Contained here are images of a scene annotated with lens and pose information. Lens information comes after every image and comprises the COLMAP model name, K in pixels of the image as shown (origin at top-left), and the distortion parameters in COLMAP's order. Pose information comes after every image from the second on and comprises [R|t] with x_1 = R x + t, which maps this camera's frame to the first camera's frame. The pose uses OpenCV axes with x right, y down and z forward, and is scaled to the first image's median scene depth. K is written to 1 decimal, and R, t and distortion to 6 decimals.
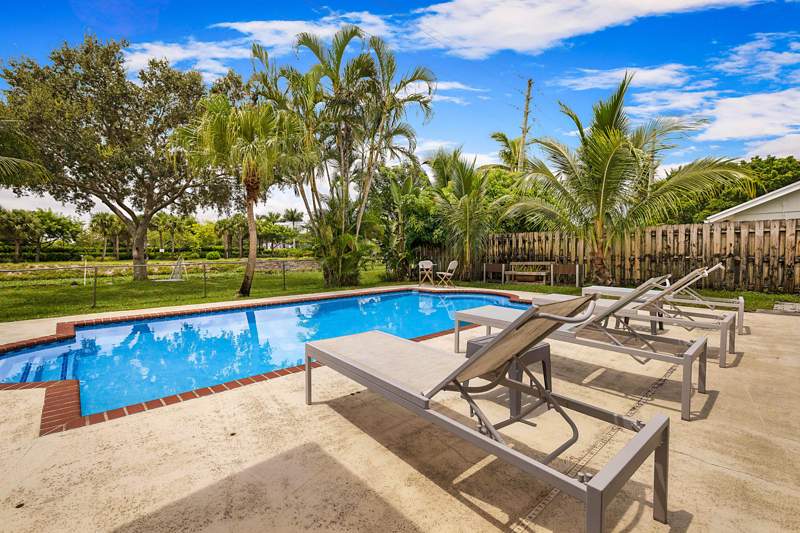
lens RADIAL K [[362.0, 0, 400.1], [0, 362.0, 263.8], [0, 0, 1]] dist [0.000223, -0.000005]
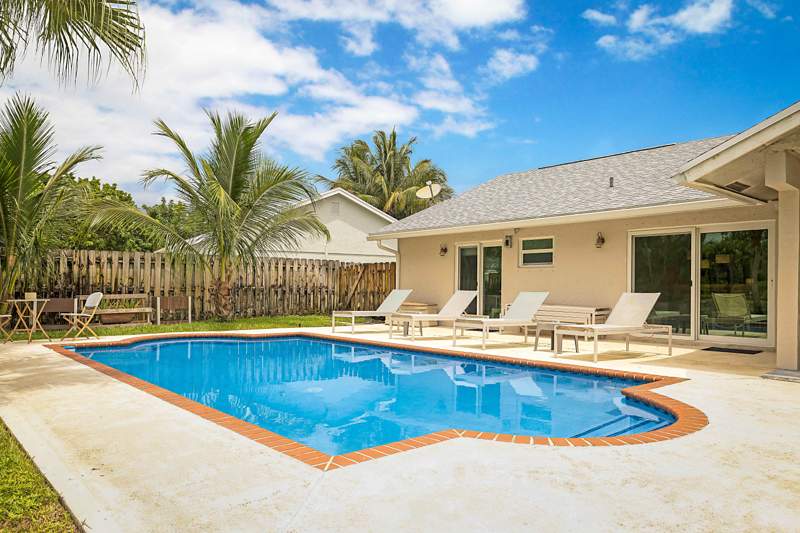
lens RADIAL K [[568.8, 0, 399.9], [0, 568.8, 266.4], [0, 0, 1]] dist [-0.000679, -0.000142]
pose [[-0.000221, 0.041331, 0.999145, -0.823058], [0.023742, 0.998864, -0.041314, -0.001164], [-0.999718, 0.023713, -0.001202, 0.521490]]
